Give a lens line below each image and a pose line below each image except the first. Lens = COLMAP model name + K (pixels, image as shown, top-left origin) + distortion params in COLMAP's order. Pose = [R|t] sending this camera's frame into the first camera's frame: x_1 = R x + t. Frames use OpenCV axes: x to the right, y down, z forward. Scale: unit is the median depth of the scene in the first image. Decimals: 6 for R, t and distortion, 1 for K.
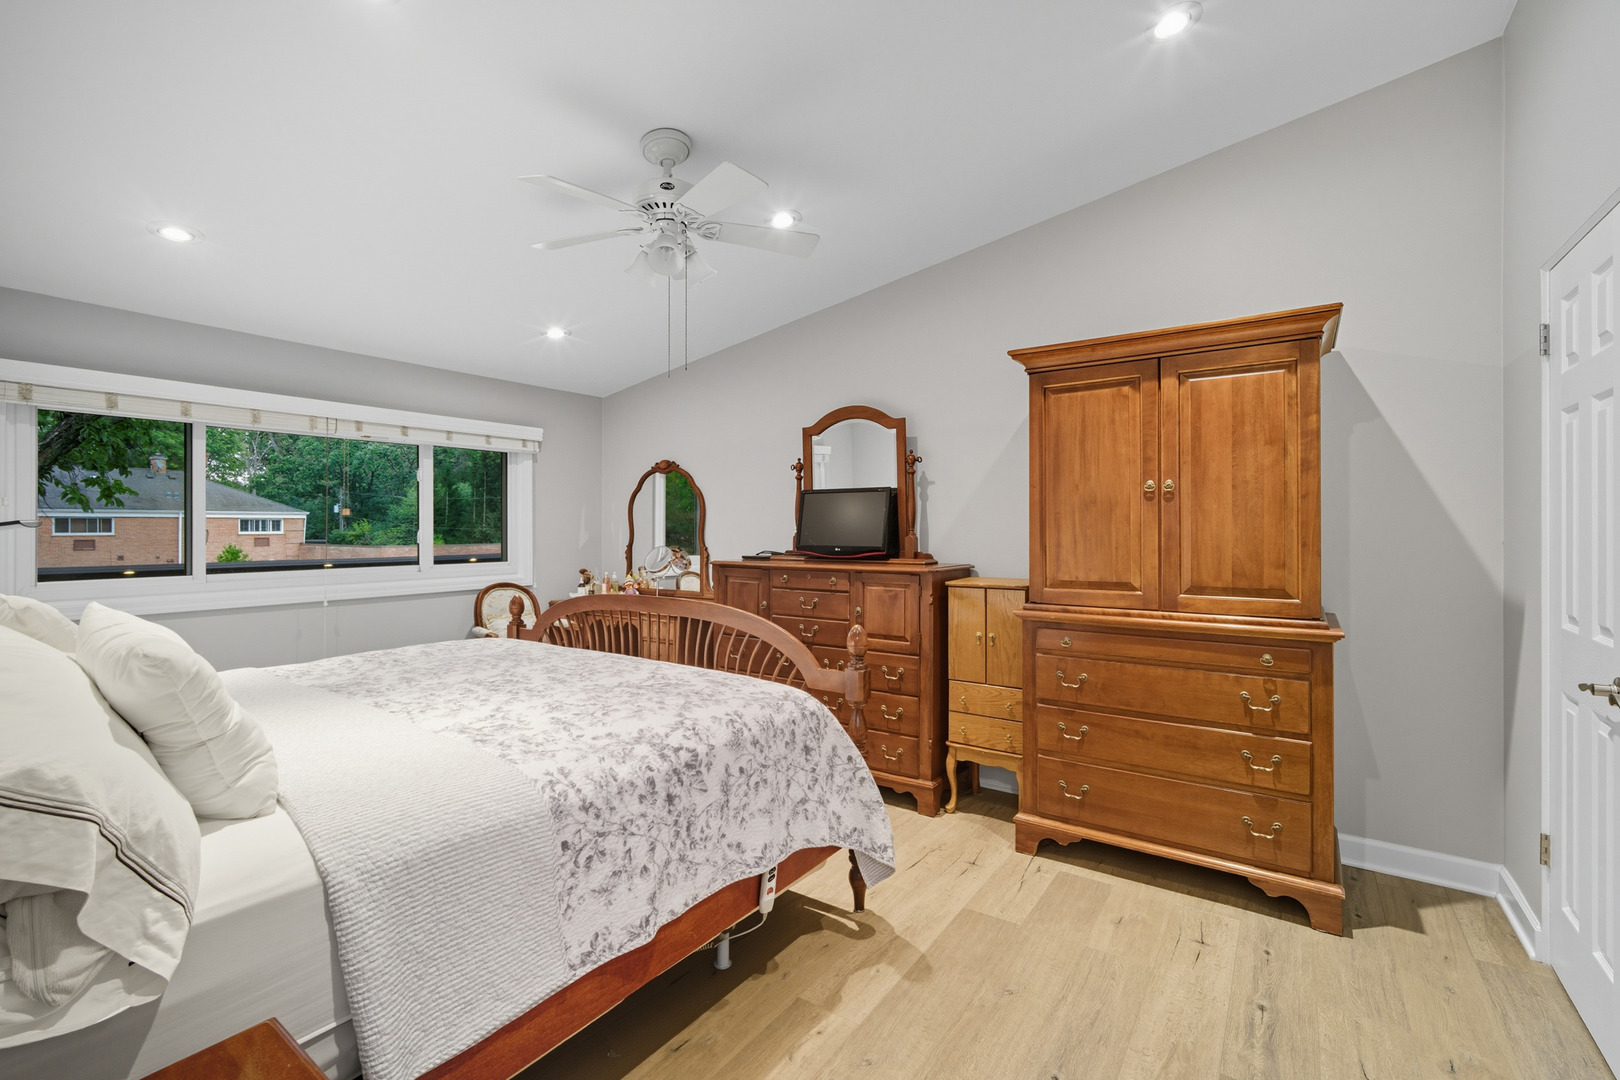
lens RADIAL K [[702.2, 0, 804.0], [0, 702.2, 534.0], [0, 0, 1]] dist [-0.010247, 0.000212]
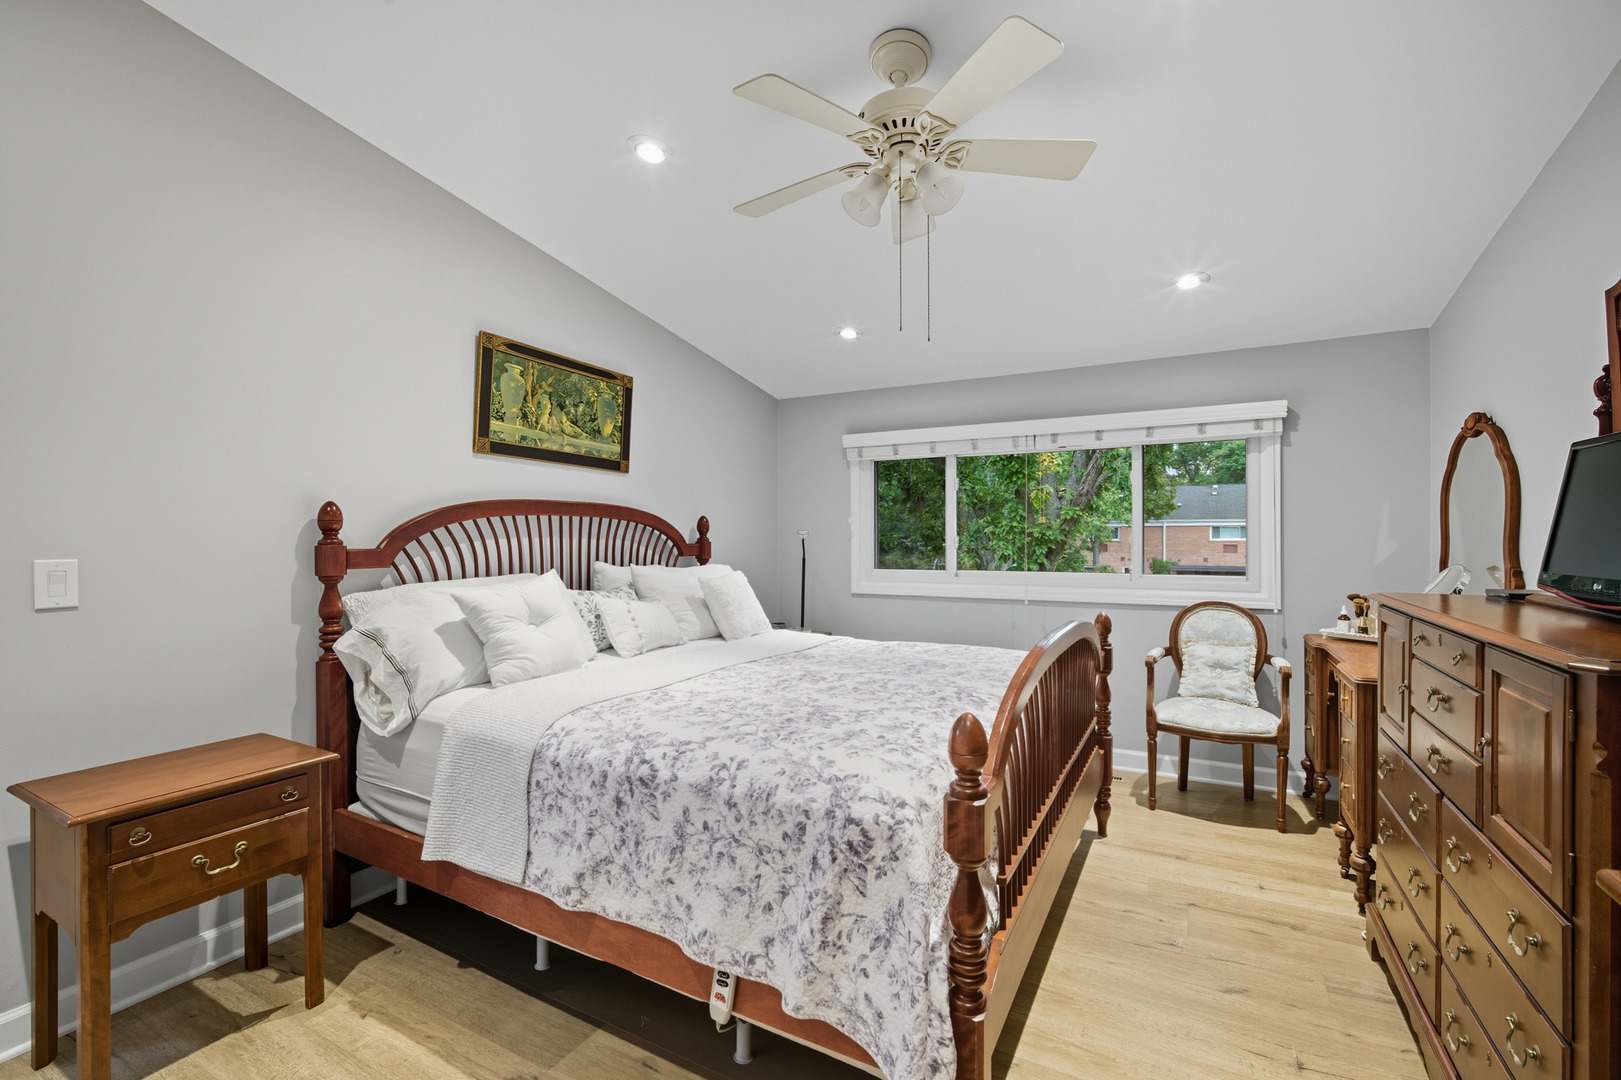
lens RADIAL K [[702.6, 0, 814.4], [0, 702.6, 542.7], [0, 0, 1]] dist [-0.010247, 0.000212]
pose [[0.115963, 0.008514, -0.993217, 0.691232], [-0.004607, 0.999957, 0.008034, -0.006151], [0.993243, 0.003644, 0.115997, 0.947904]]
